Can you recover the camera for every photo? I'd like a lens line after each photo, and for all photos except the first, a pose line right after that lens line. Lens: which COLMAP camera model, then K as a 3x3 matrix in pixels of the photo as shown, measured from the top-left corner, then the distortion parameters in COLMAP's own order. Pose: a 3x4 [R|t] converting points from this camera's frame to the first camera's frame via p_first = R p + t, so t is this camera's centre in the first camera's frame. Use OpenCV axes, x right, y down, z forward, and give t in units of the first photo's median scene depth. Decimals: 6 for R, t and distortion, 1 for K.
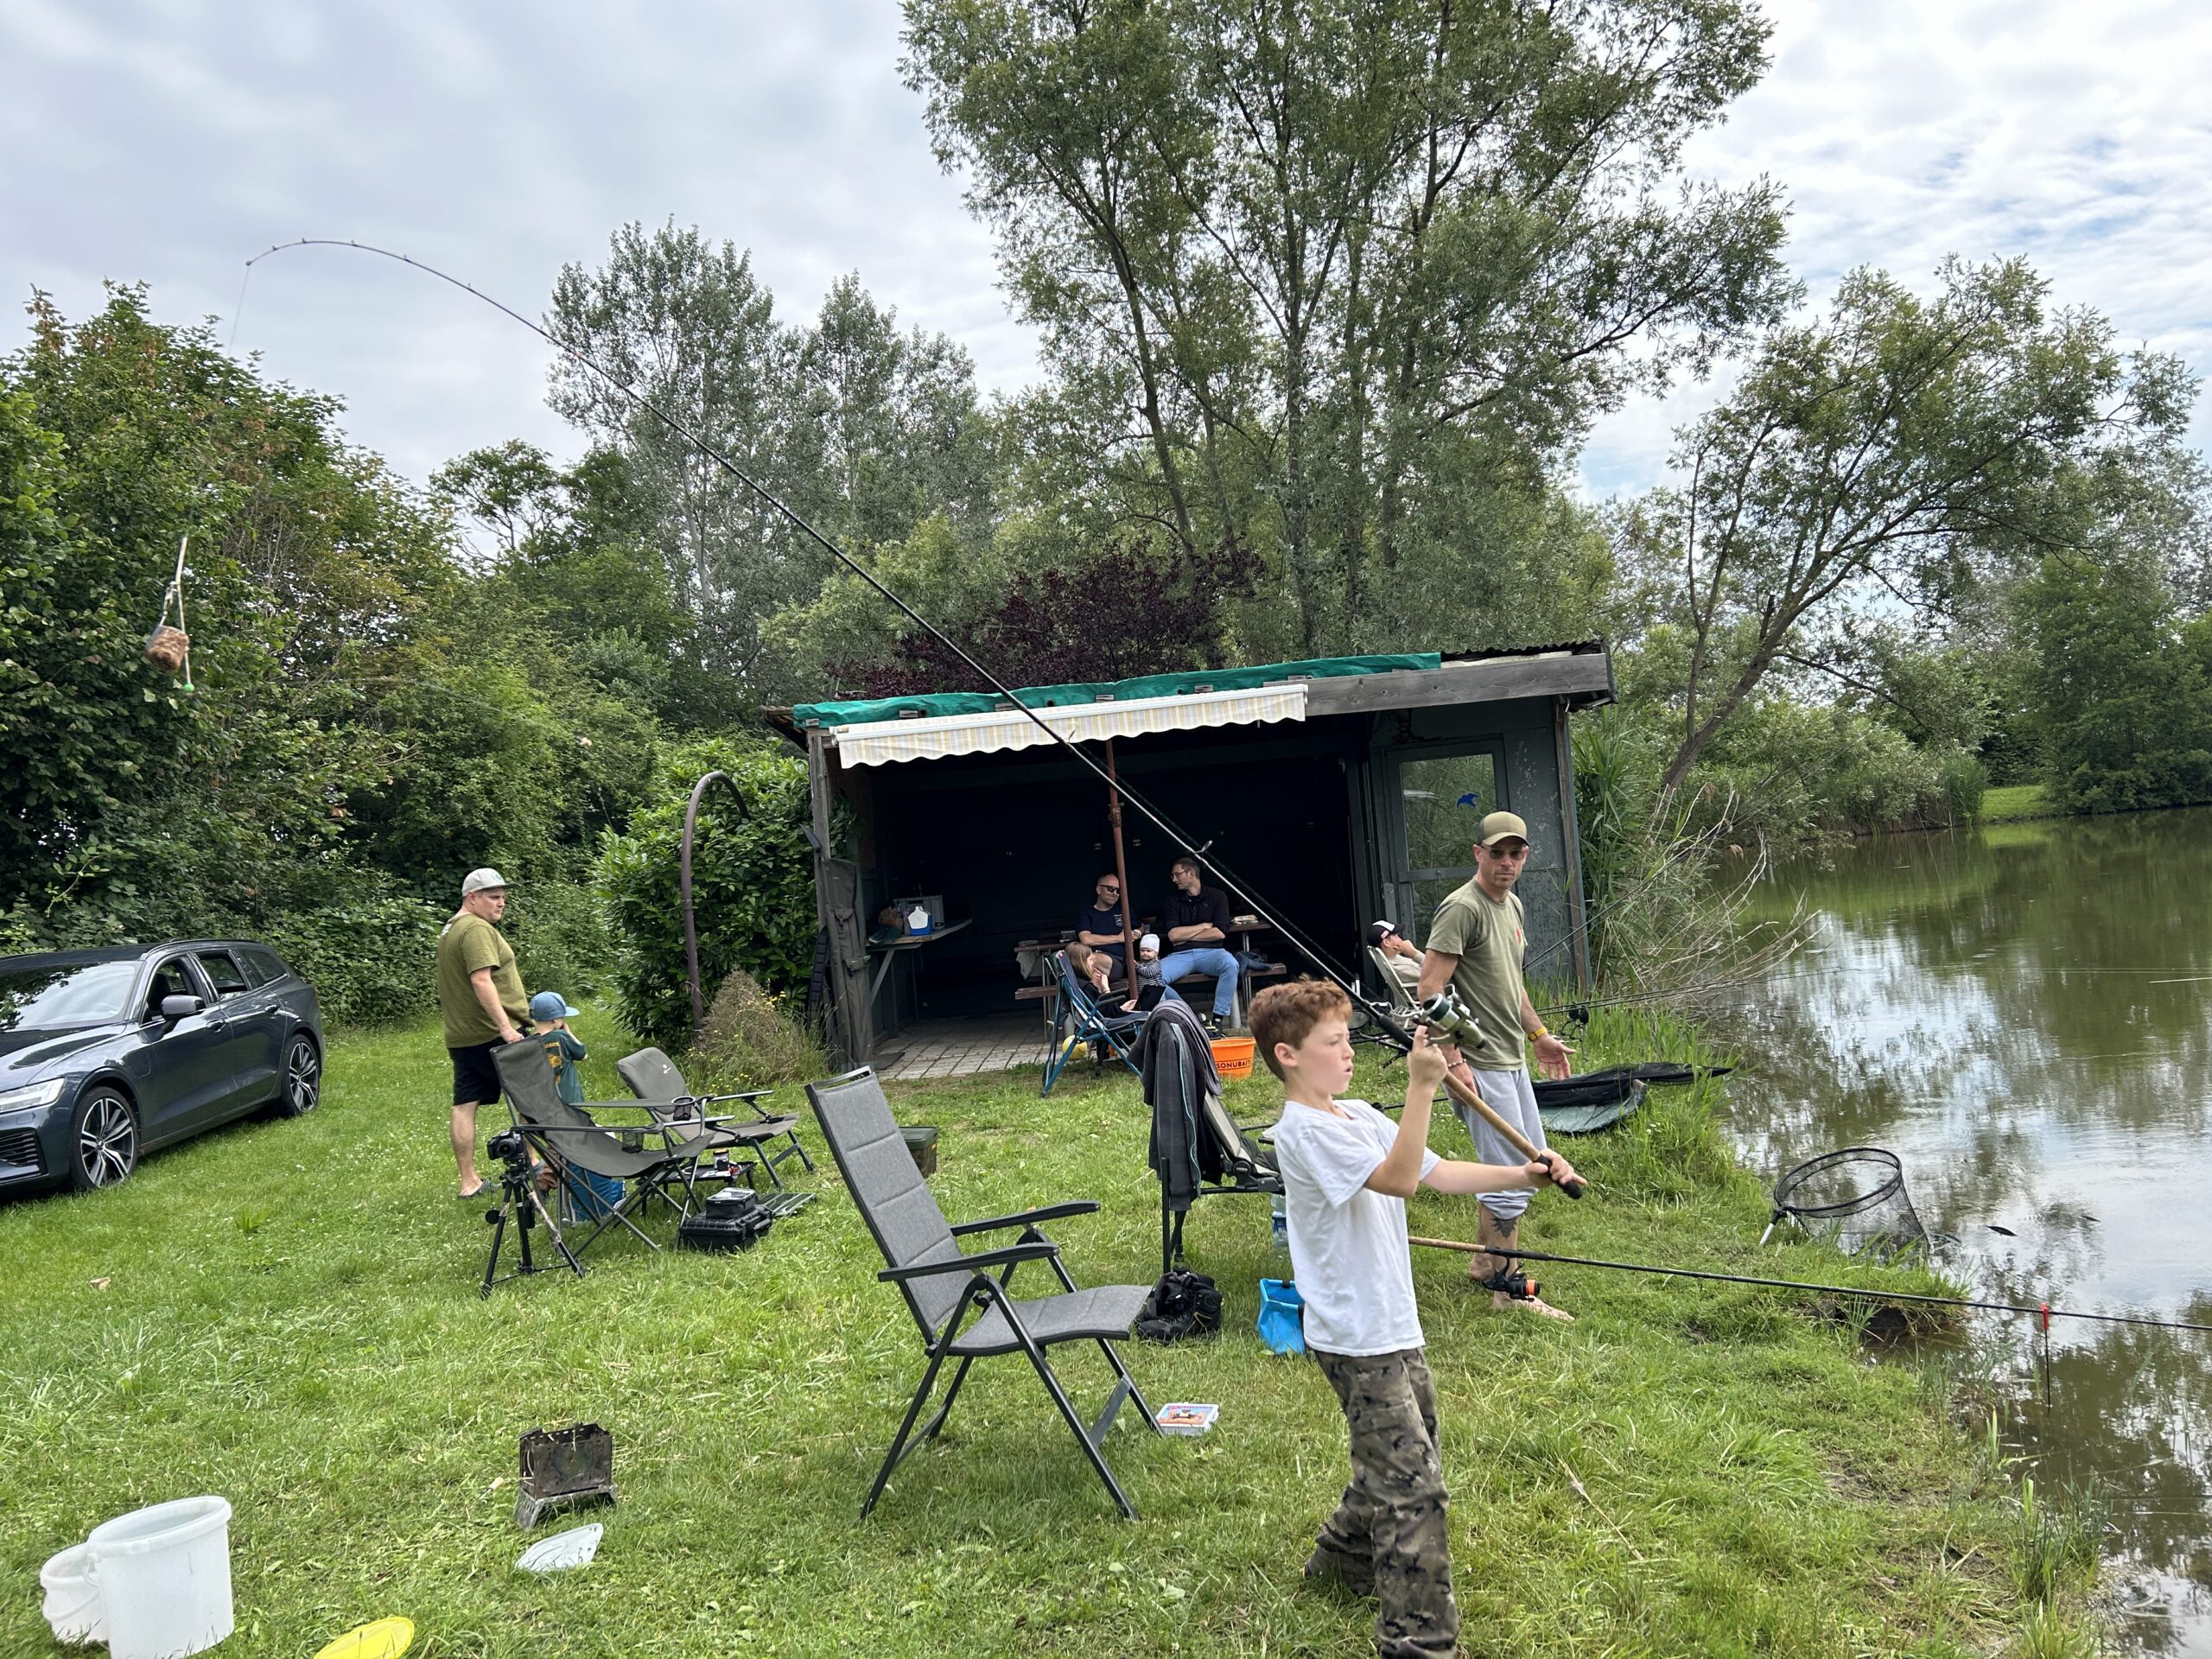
lens RADIAL K [[1629.3, 0, 1105.3], [0, 1629.3, 831.0], [0, 0, 1]] dist [0.015449, -0.027898]
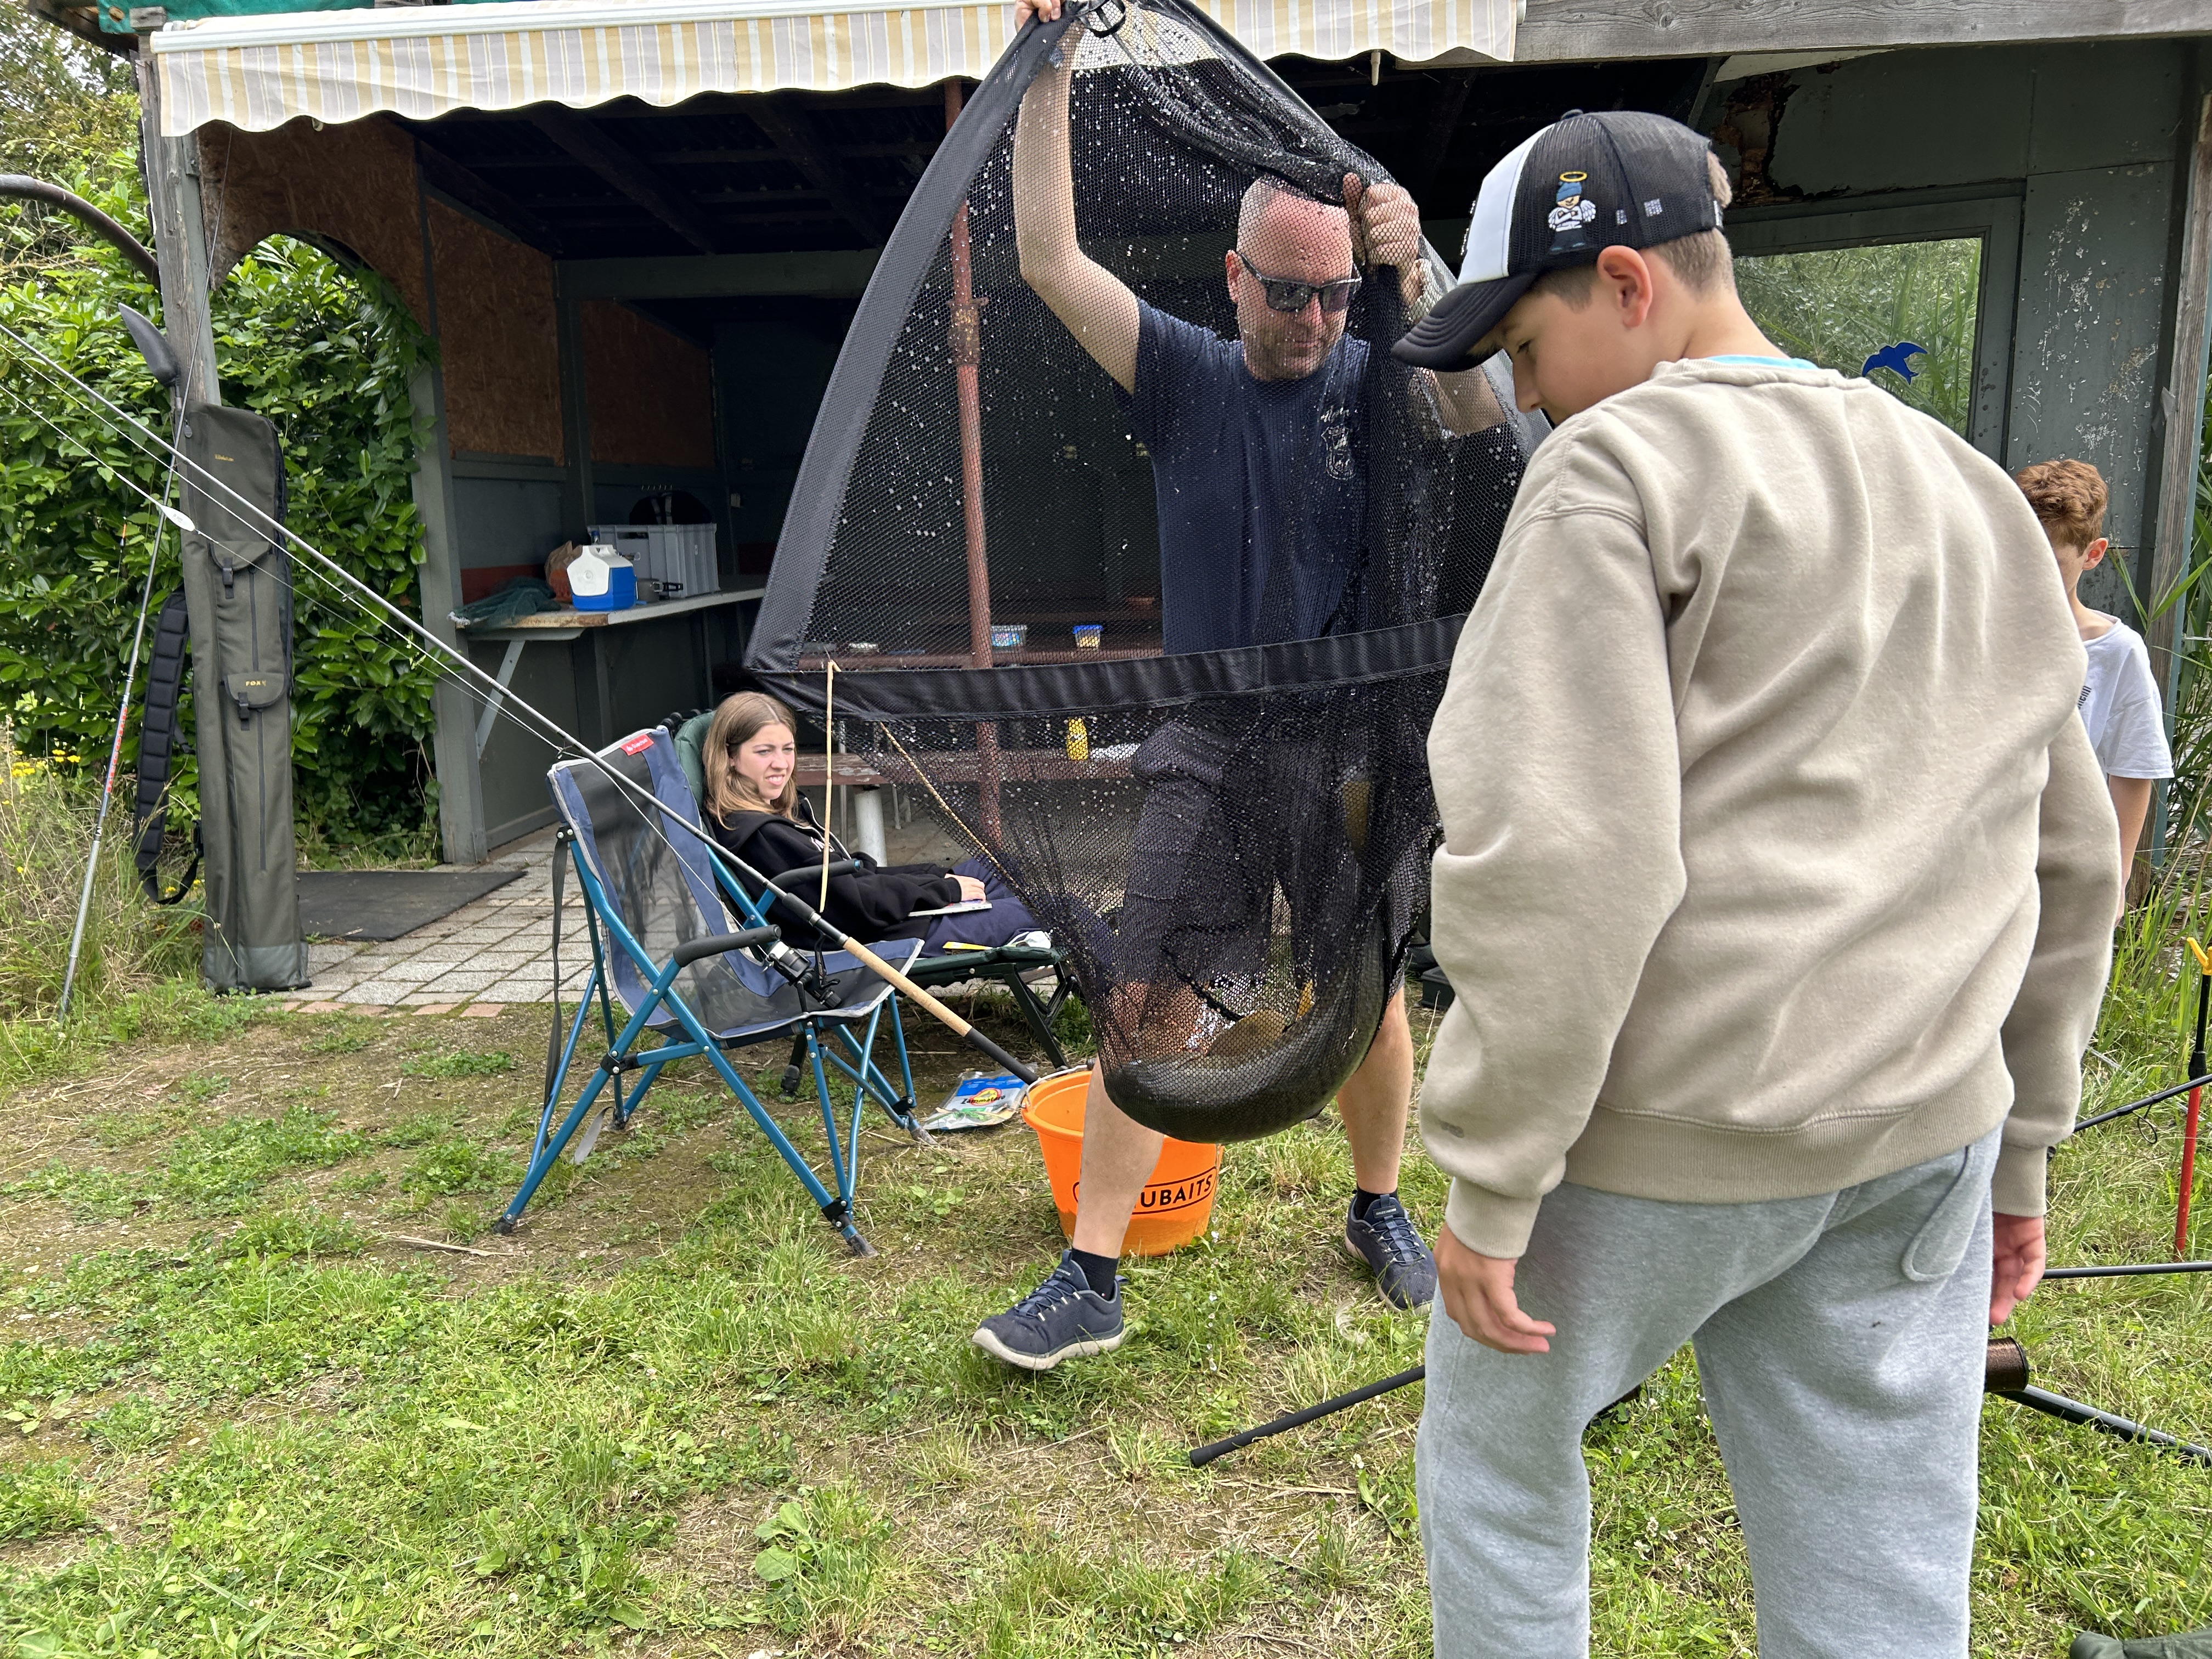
lens RADIAL K [[1629.3, 0, 1106.9], [0, 1629.3, 829.2], [0, 0, 1]] dist [0.015449, -0.027898]
pose [[0.997908, 0.059897, -0.024315, 0.057152], [-0.053502, 0.976368, 0.209386, 0.022622], [0.036282, -0.207647, 0.977531, 0.634522]]
